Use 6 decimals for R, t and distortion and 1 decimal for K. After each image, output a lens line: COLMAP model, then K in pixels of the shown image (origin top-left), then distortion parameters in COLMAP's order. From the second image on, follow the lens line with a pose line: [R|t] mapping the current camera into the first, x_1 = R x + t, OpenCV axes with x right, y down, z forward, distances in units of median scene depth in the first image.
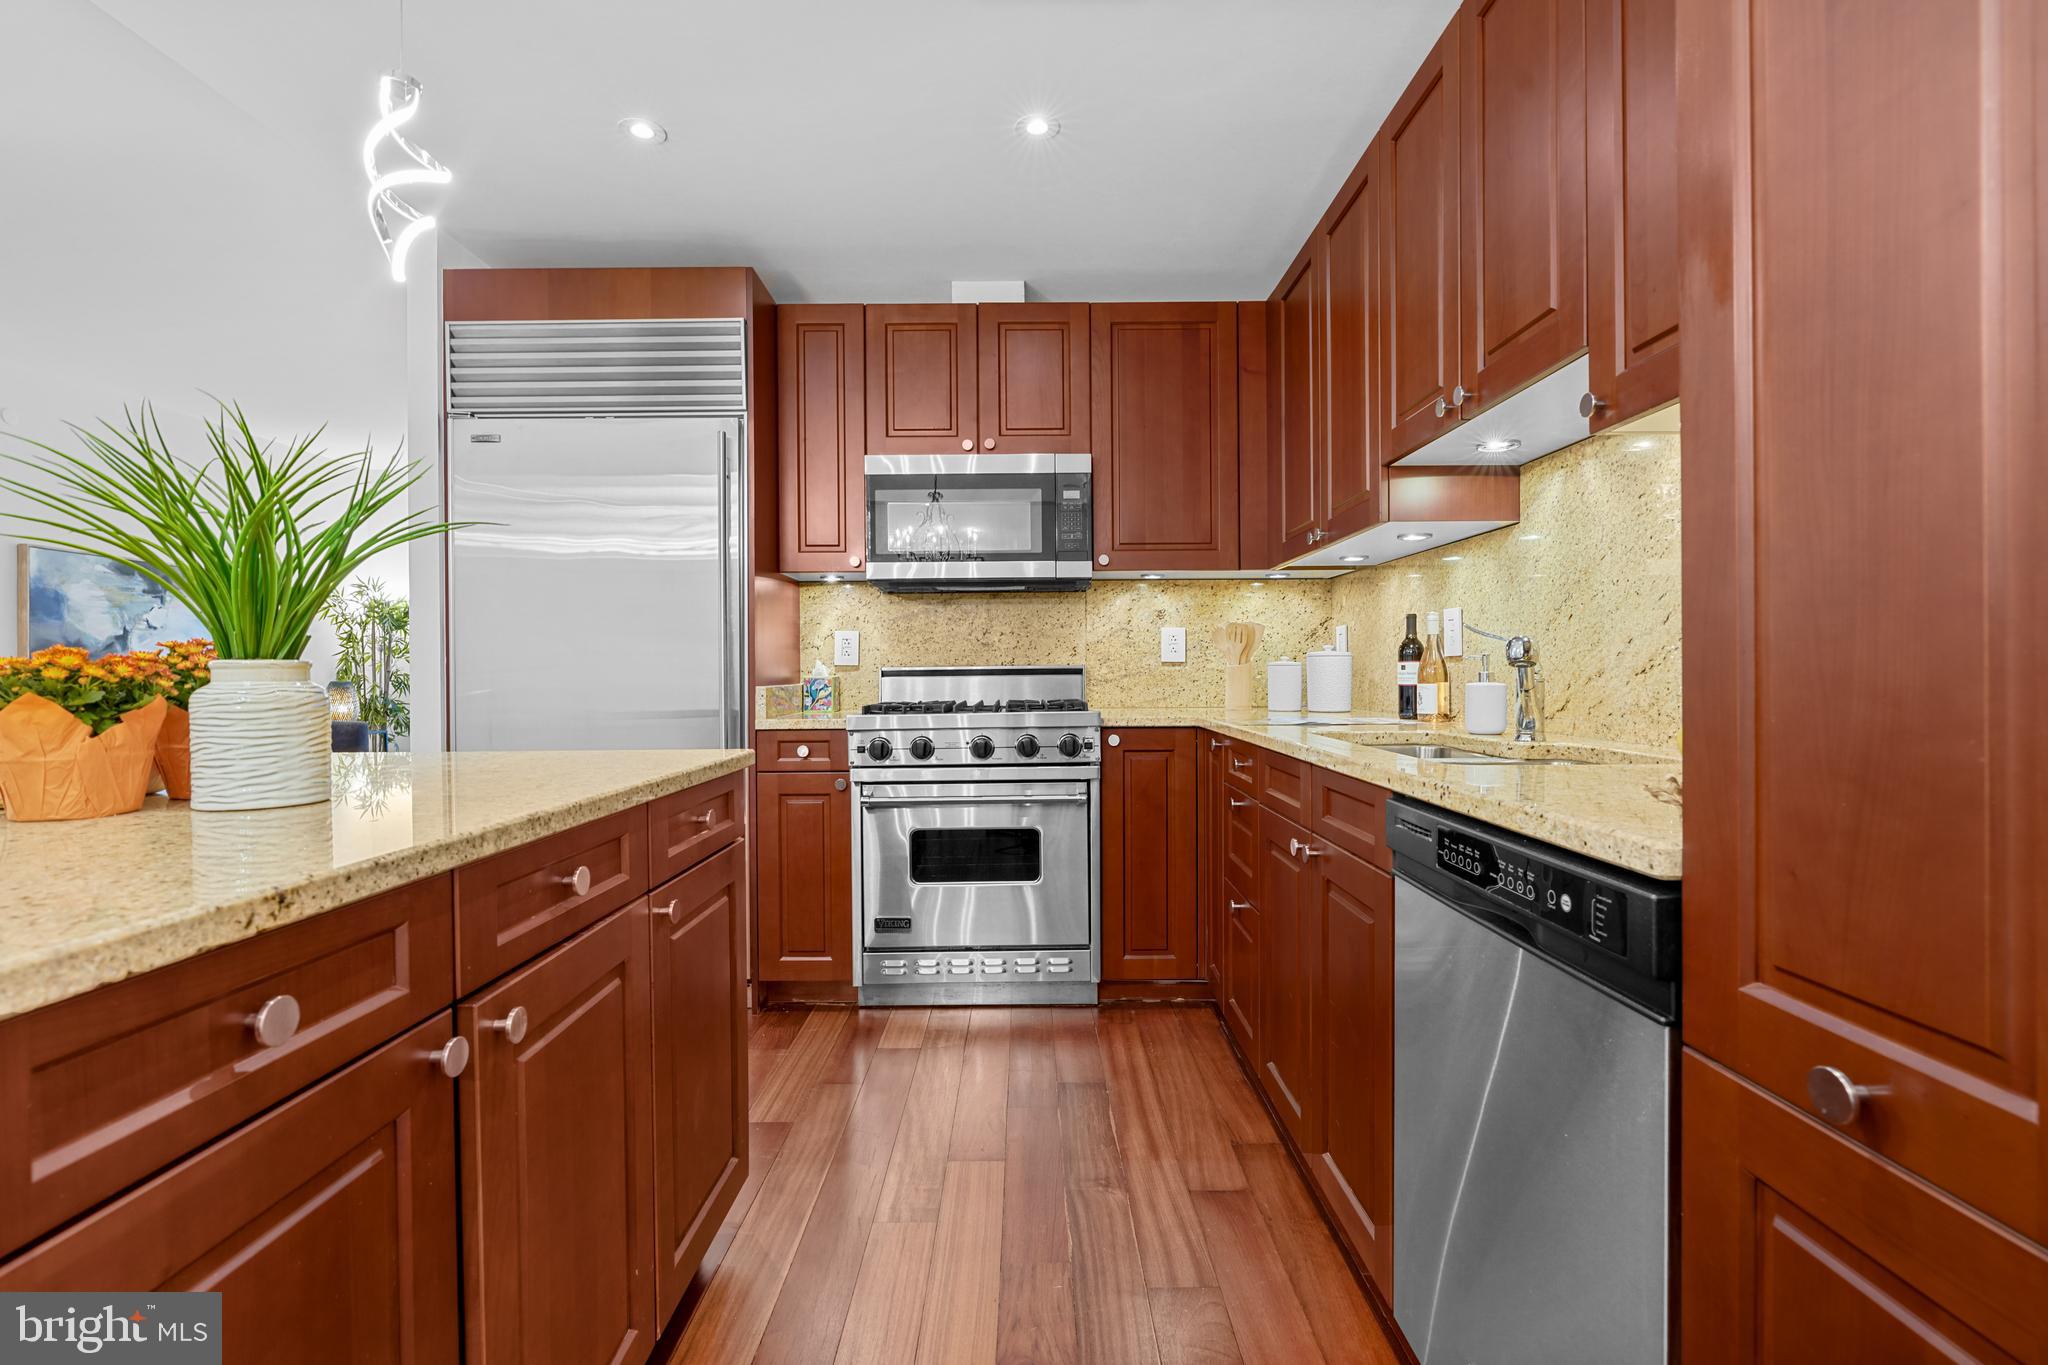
lens RADIAL K [[947.0, 0, 1024.0], [0, 947.0, 682.5], [0, 0, 1]] dist [-0.023678, 0.000163]
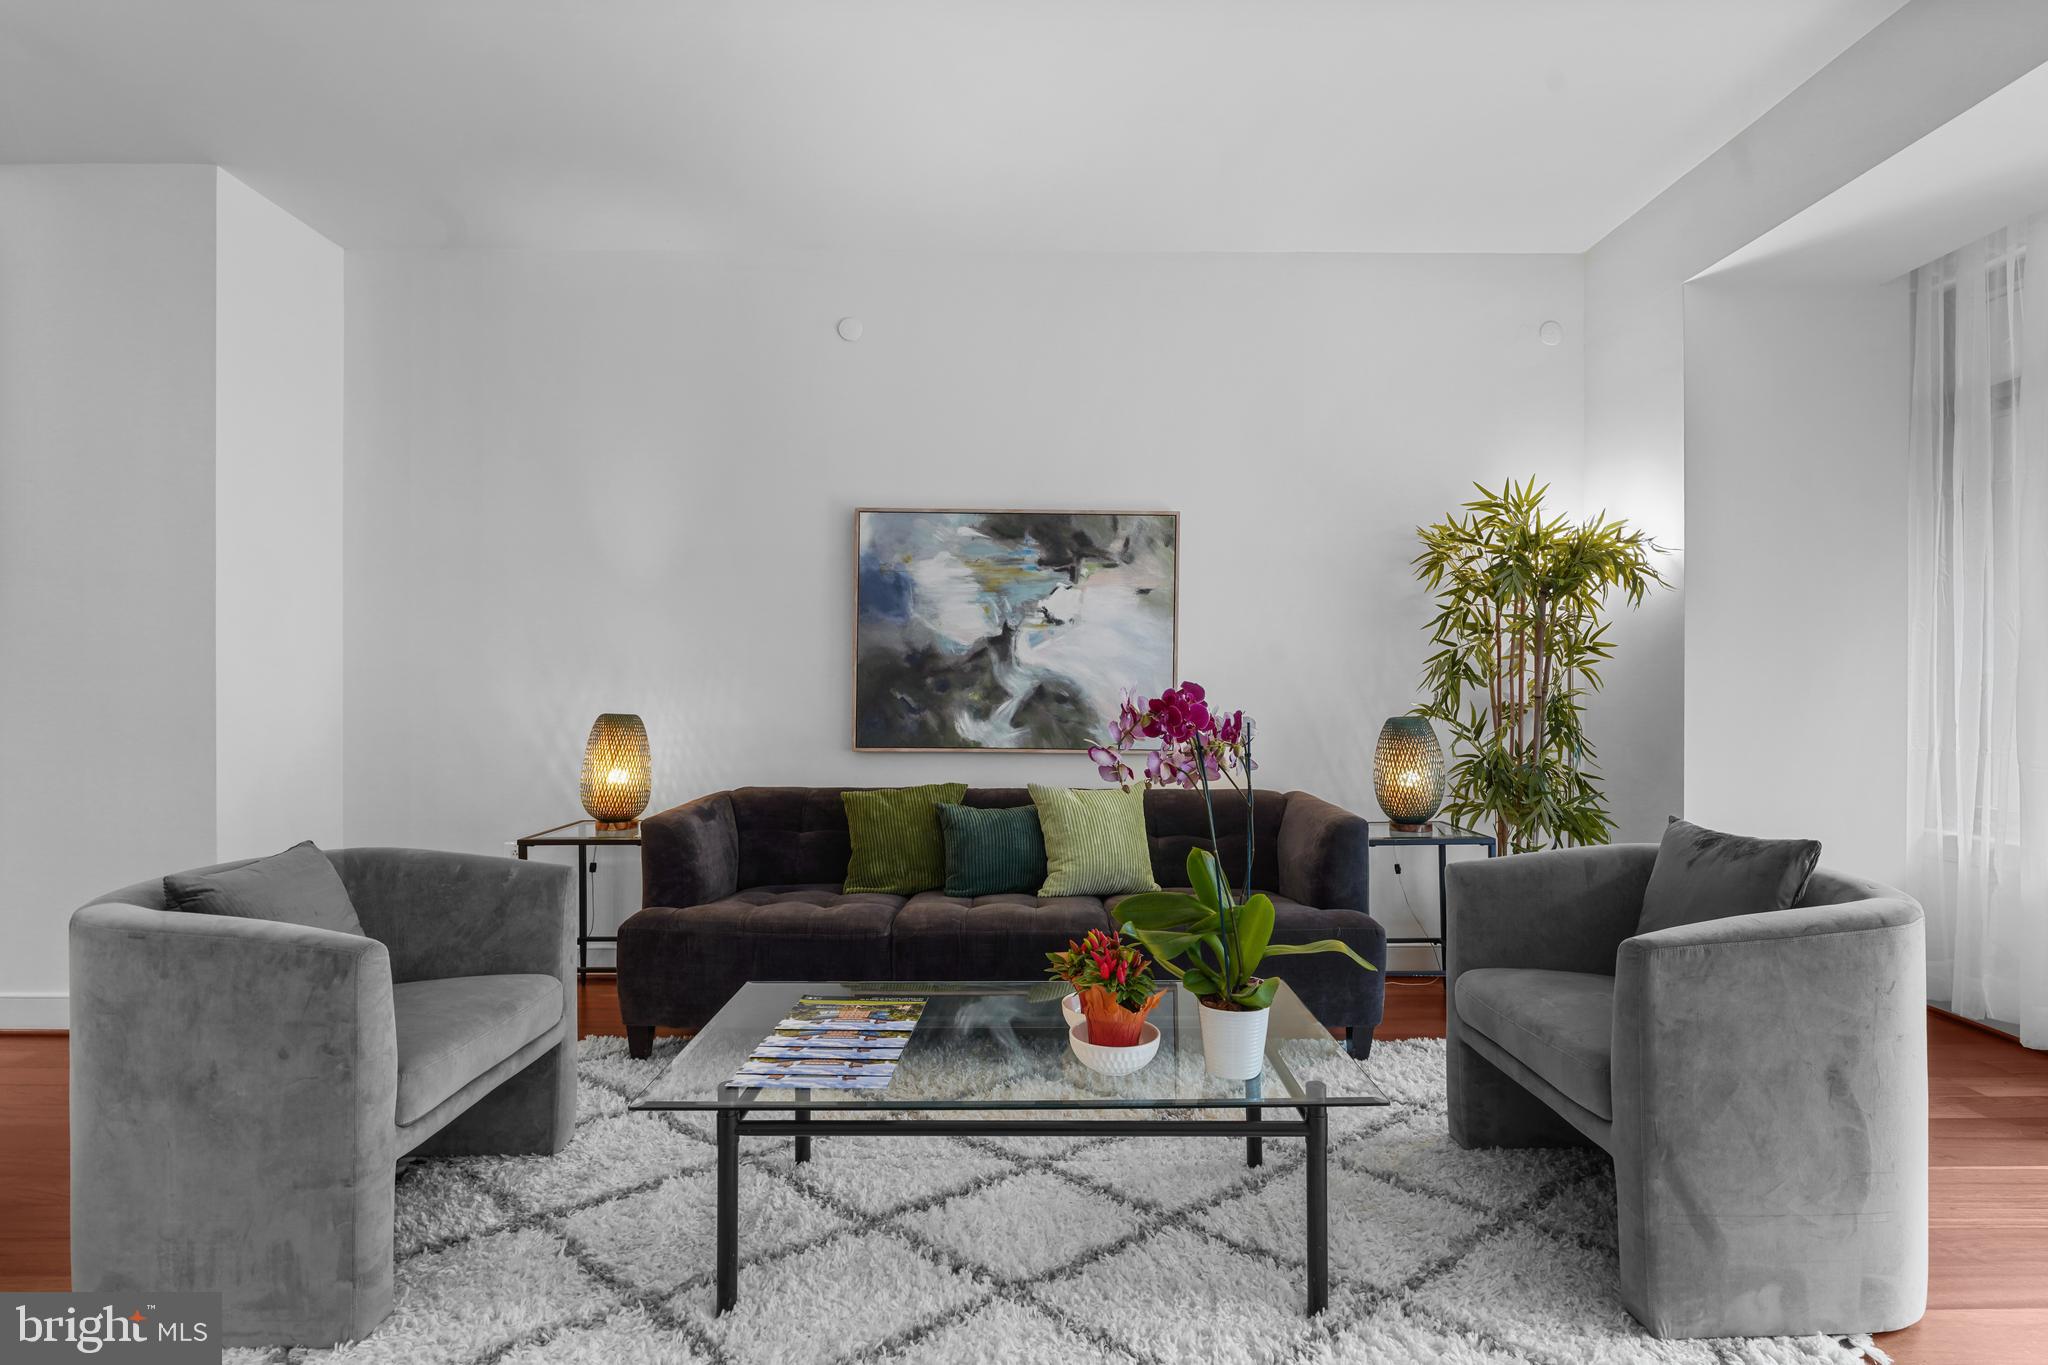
lens RADIAL K [[947.0, 0, 1024.0], [0, 947.0, 682.5], [0, 0, 1]] dist [-0.023678, 0.000163]
pose [[0.006742, 0.000149, -0.999977, -0.591269], [-0.014630, 0.999893, 0.000051, -0.035707], [0.999870, 0.014630, 0.006743, 1.741936]]
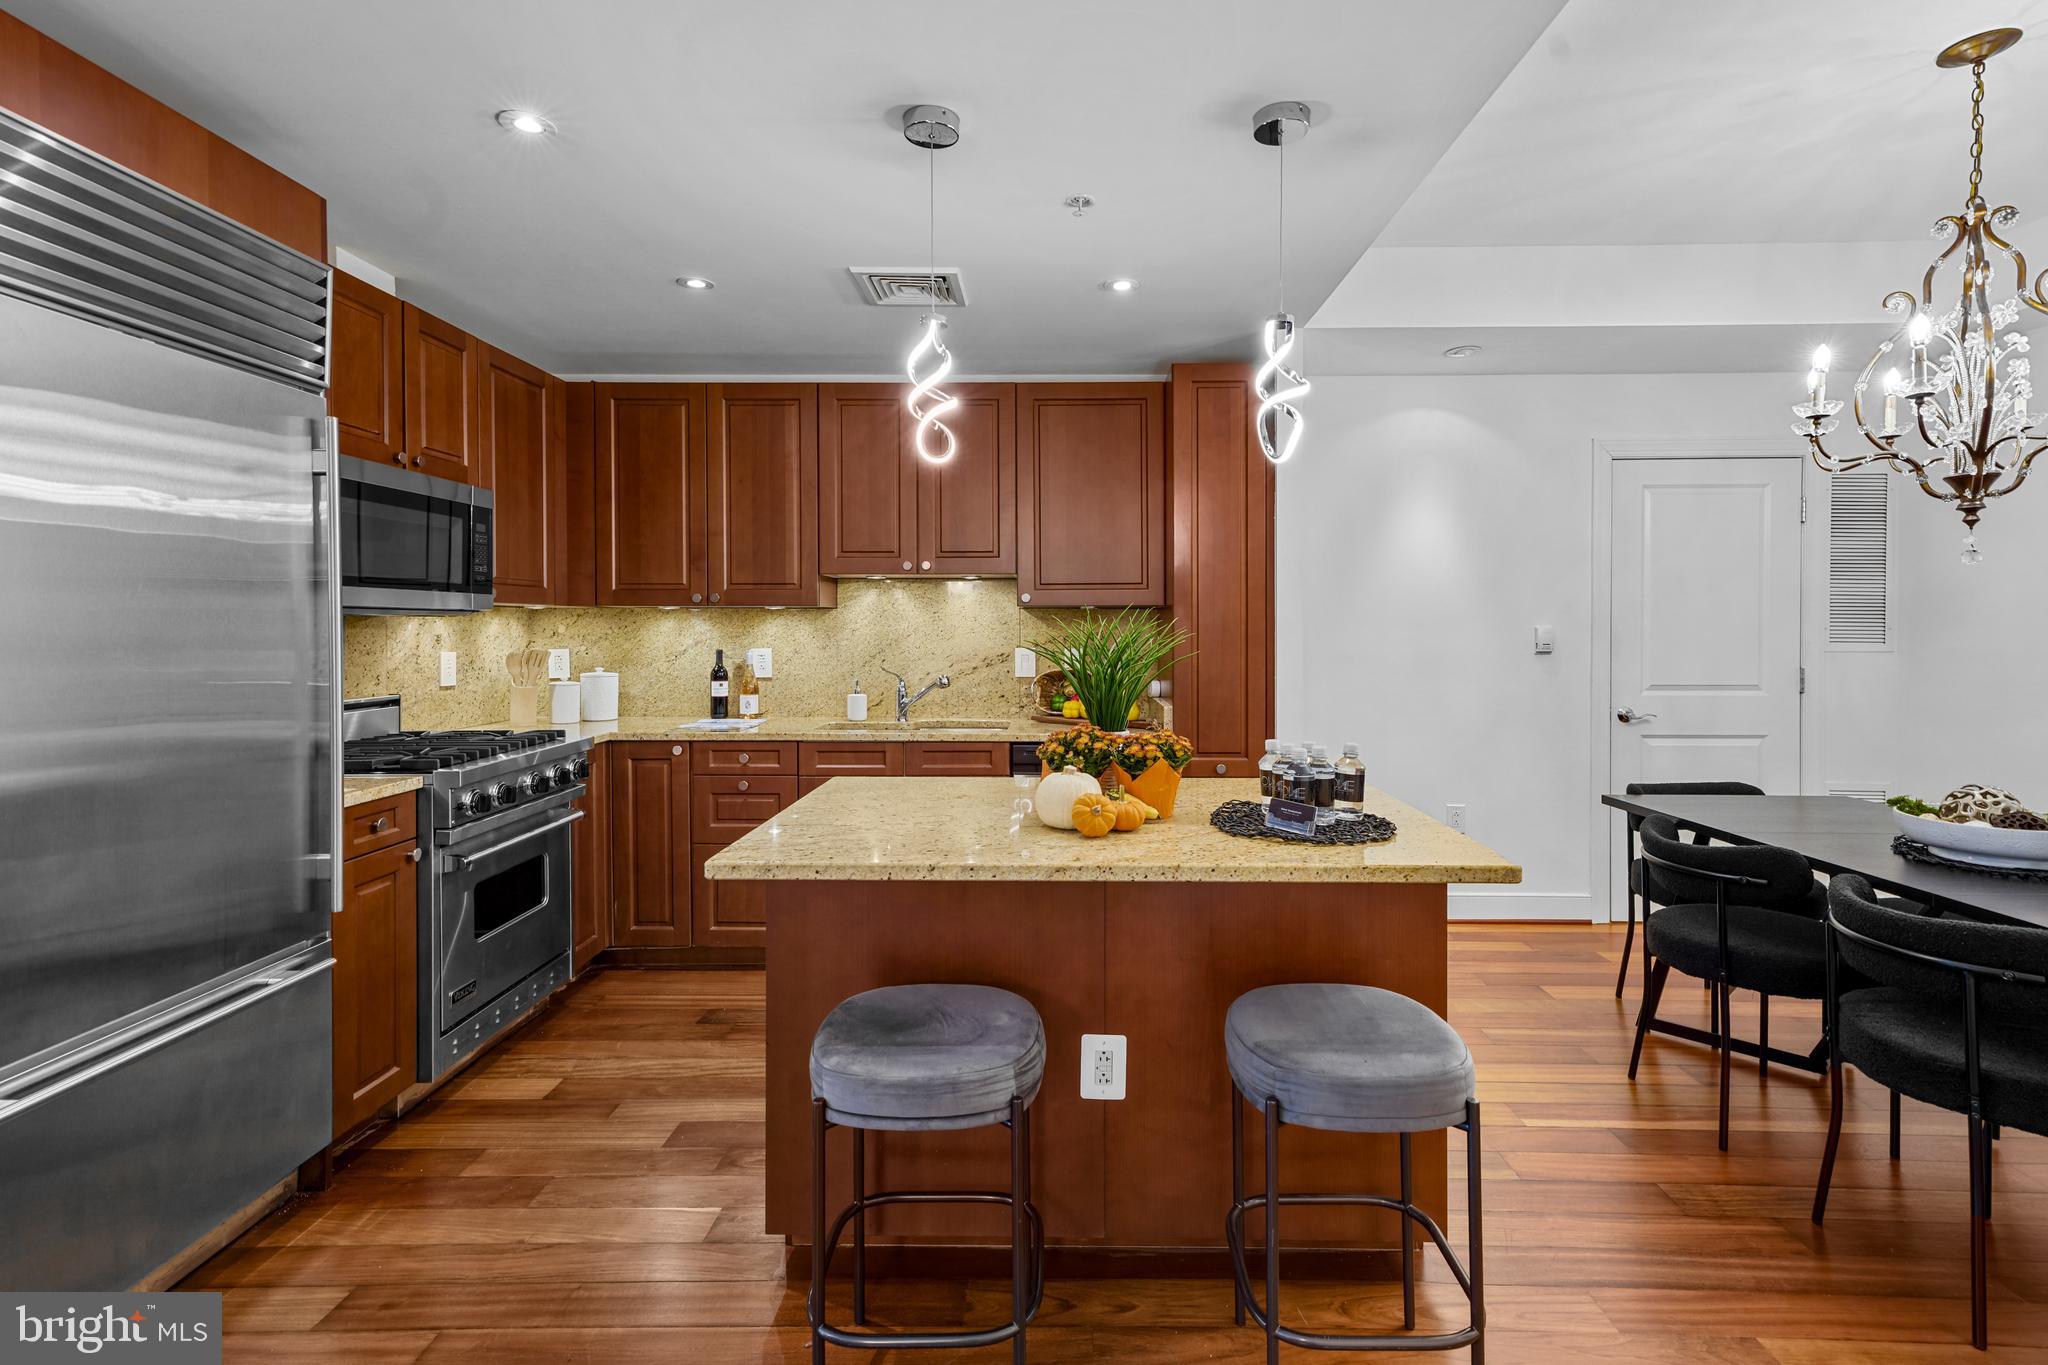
lens RADIAL K [[979.7, 0, 1038.4], [0, 979.7, 639.0], [0, 0, 1]] dist [0.017407, 0.000232]
pose [[0.007647, -0.004762, 0.999959, -0.958709], [0.011950, 0.999918, 0.004671, -0.074487], [-0.999899, 0.011913, 0.007703, 0.381763]]
